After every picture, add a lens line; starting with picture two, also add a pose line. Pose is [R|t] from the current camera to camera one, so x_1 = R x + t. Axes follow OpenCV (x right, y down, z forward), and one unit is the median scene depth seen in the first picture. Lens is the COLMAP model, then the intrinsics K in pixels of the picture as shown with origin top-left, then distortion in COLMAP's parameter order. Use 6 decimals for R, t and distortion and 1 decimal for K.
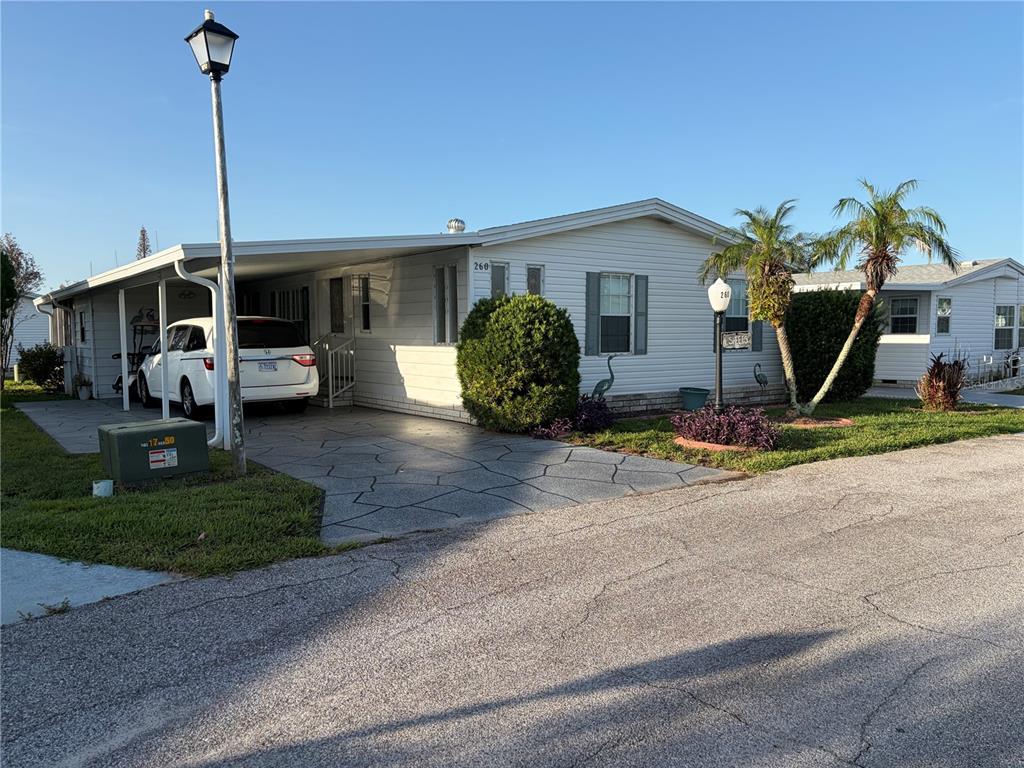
lens RADIAL K [[761.7, 0, 512.0], [0, 761.7, 384.0], [0, 0, 1]] dist [0.062109, -0.070126]
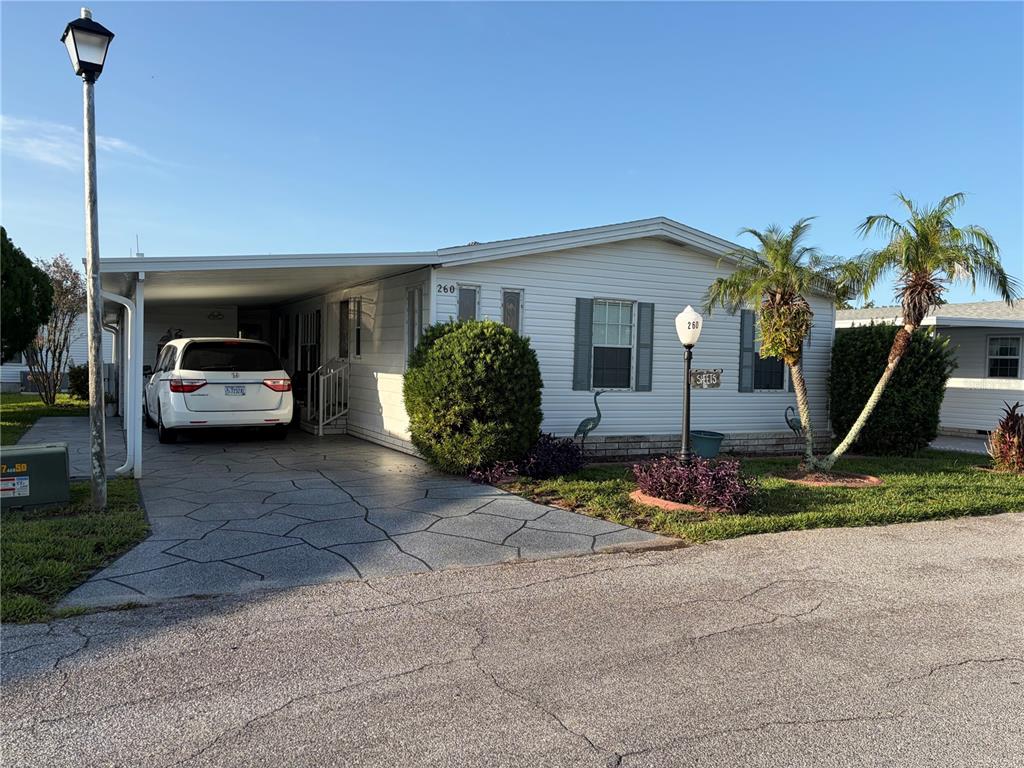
lens RADIAL K [[761.7, 0, 512.0], [0, 761.7, 384.0], [0, 0, 1]] dist [0.062109, -0.070126]
pose [[0.987232, 0.033596, -0.155704, 0.175943], [-0.039521, 0.998602, -0.035110, -0.011135], [0.154306, 0.040816, 0.987180, 0.111059]]
